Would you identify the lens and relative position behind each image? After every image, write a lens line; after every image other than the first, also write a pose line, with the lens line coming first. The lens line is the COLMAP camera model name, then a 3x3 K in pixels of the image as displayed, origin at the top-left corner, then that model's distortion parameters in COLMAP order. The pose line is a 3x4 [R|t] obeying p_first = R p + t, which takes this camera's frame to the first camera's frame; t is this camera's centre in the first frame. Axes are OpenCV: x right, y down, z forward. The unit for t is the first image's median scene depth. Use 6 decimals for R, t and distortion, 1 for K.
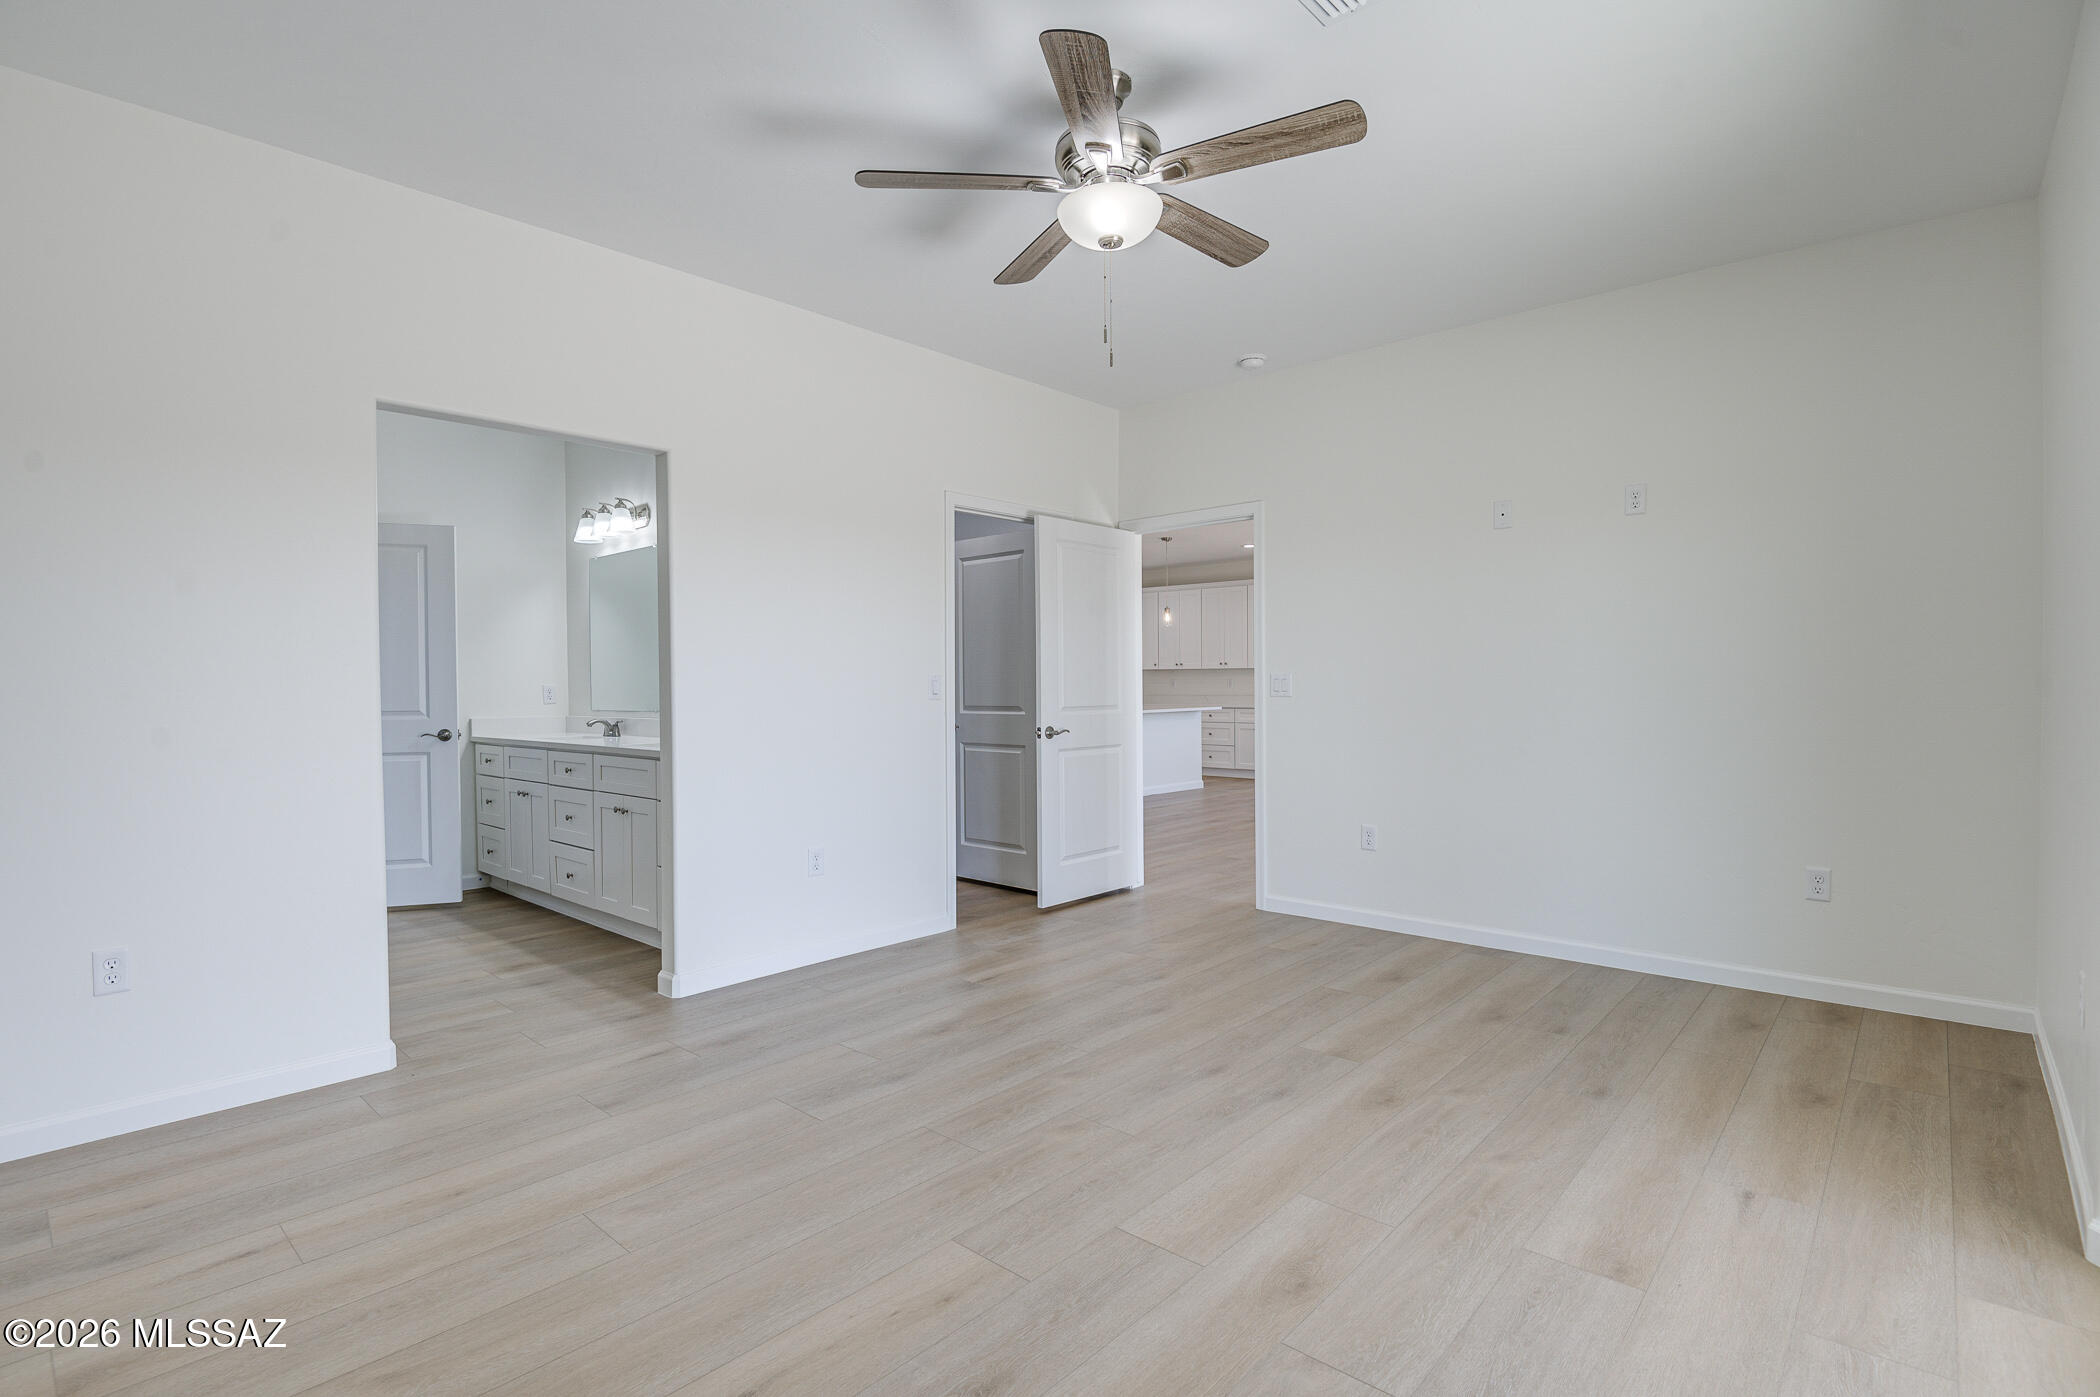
lens RADIAL K [[1013.4, 0, 1041.5], [0, 1013.4, 696.0], [0, 0, 1]] dist [-0.026172, -0.001024]
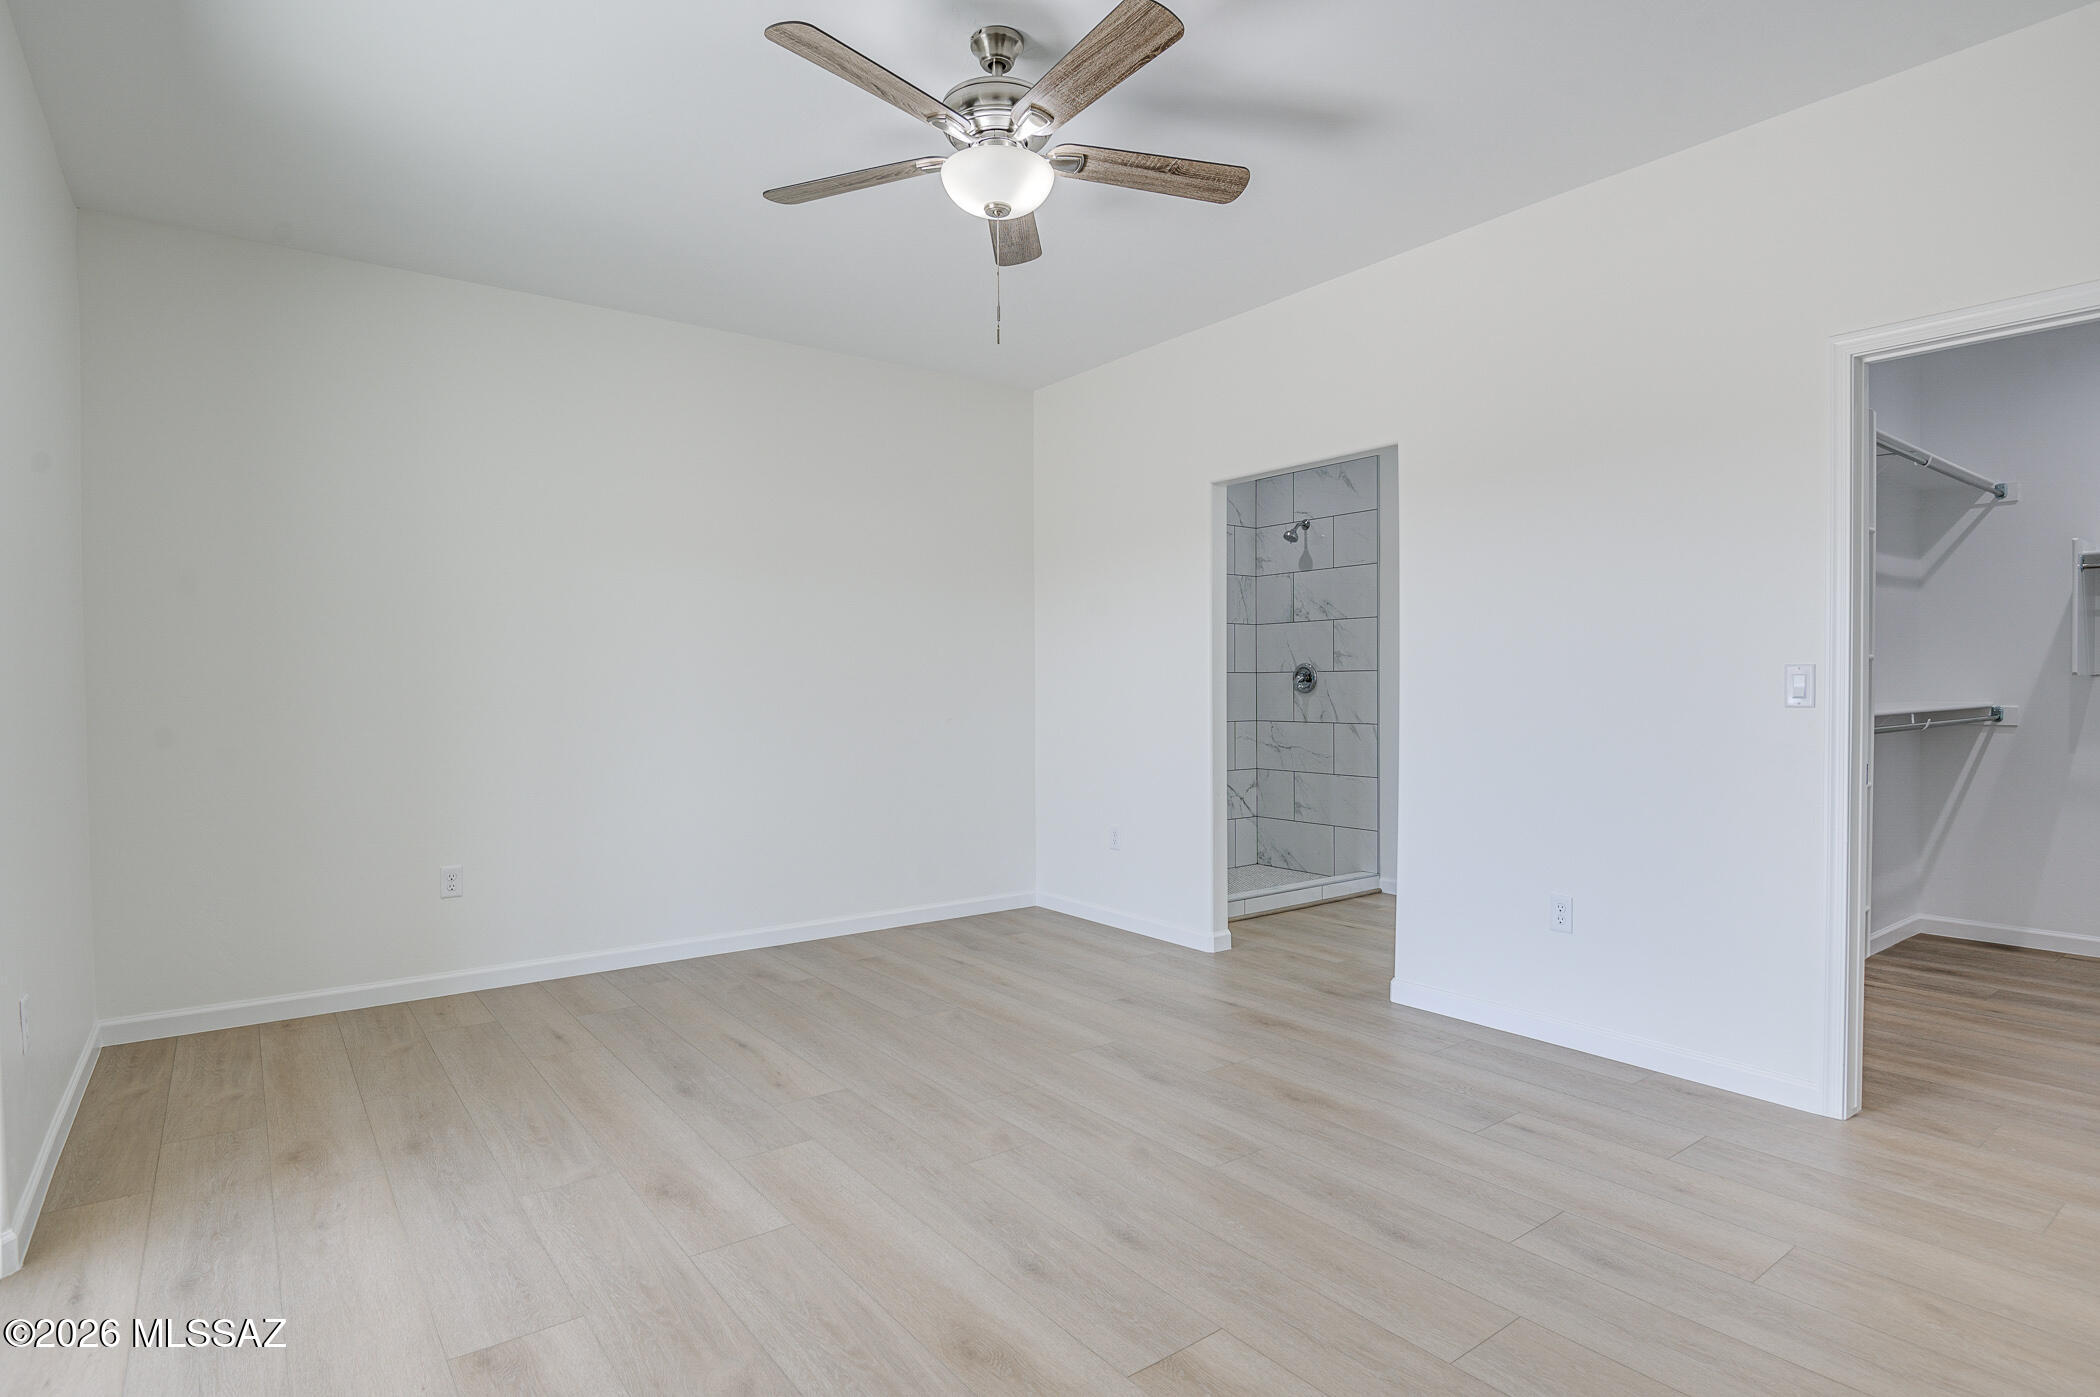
lens RADIAL K [[1099.0, 0, 1045.9], [0, 1099.0, 692.9], [0, 0, 1]] dist [-0.029962, -0.001171]
pose [[-0.190865, 0.018619, -0.981440, 0.991821], [-0.010682, 0.999721, 0.021044, -0.023870], [0.981558, 0.014501, -0.190613, 1.168128]]
